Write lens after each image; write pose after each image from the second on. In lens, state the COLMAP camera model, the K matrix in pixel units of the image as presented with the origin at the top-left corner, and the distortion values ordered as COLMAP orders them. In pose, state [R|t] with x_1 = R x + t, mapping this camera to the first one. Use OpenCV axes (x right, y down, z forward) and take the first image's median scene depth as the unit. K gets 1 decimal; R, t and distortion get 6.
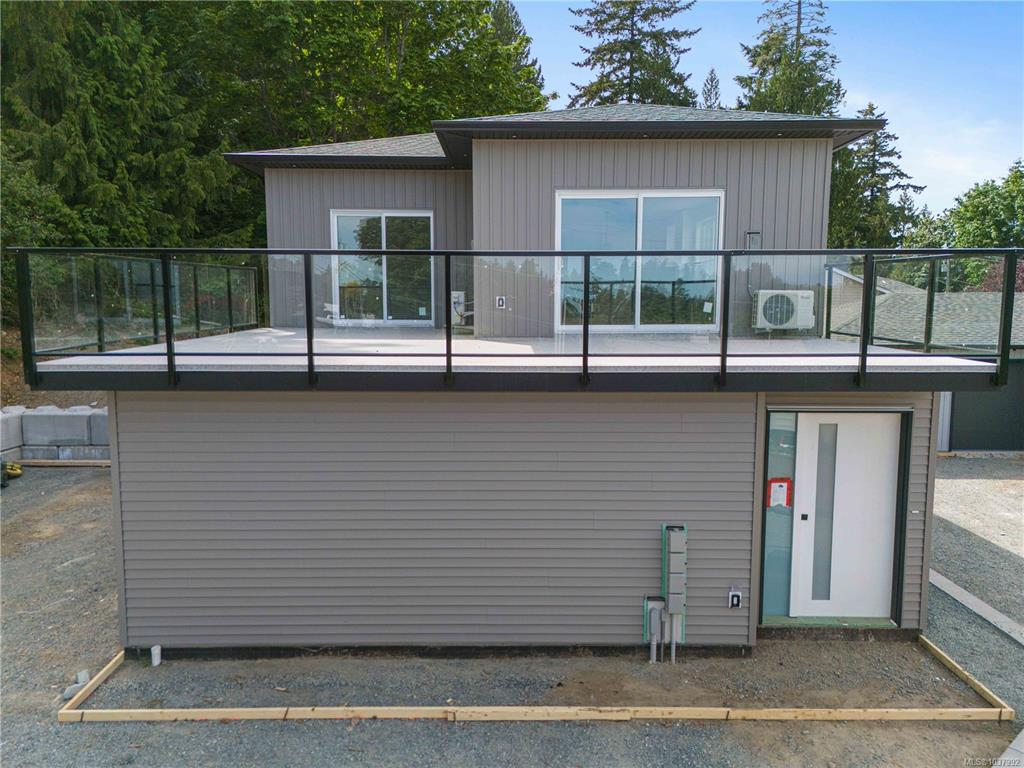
lens RADIAL K [[750.8, 0, 512.0], [0, 750.8, 384.0], [0, 0, 1]] dist [0.082986, -0.077808]
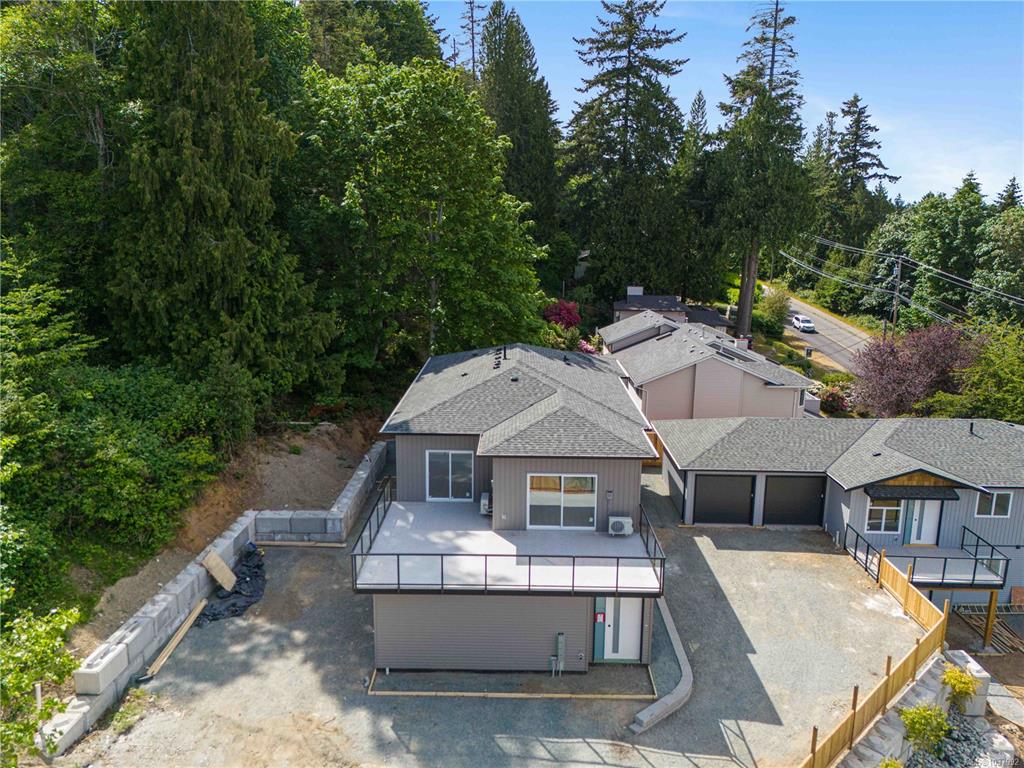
lens RADIAL K [[750.8, 0, 512.0], [0, 750.8, 384.0], [0, 0, 1]] dist [0.082986, -0.077808]
pose [[0.999863, 0.010303, -0.012988, 0.016565], [-0.008897, 0.994531, 0.104060, -0.348197], [0.013989, -0.103931, 0.994486, -0.593085]]
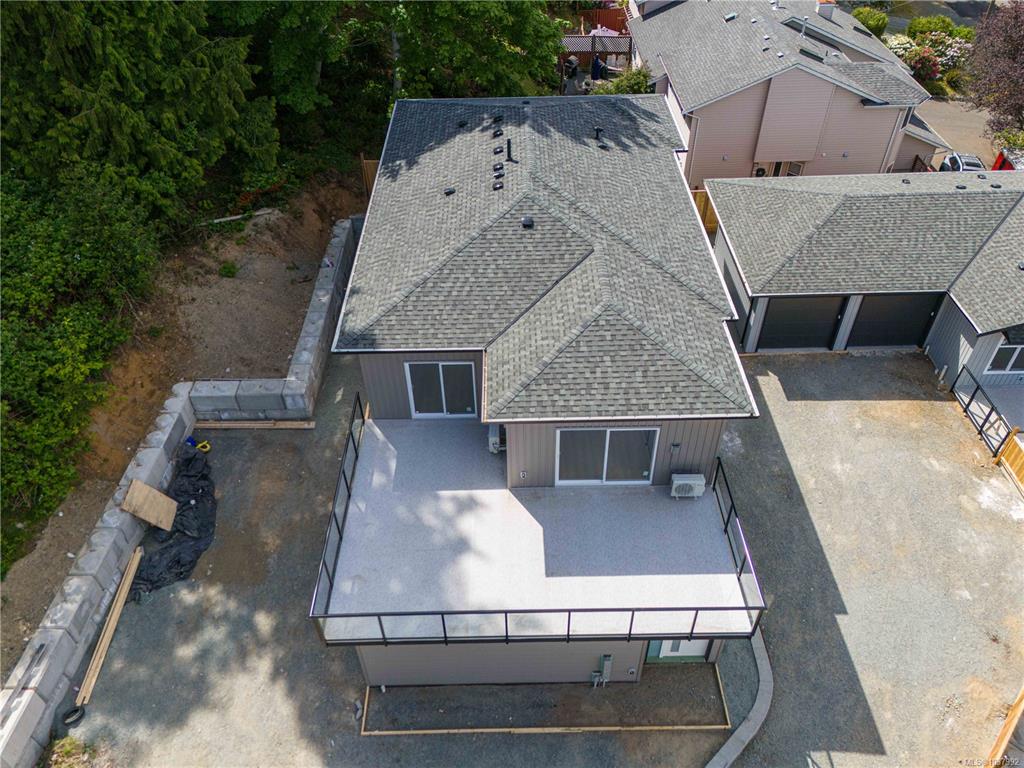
lens RADIAL K [[750.8, 0, 512.0], [0, 750.8, 384.0], [0, 0, 1]] dist [0.082986, -0.077808]
pose [[0.999778, -0.019877, -0.006975, -0.011158], [0.020222, 0.812883, 0.582076, -0.566177], [-0.005899, -0.582088, 0.813105, -0.114985]]
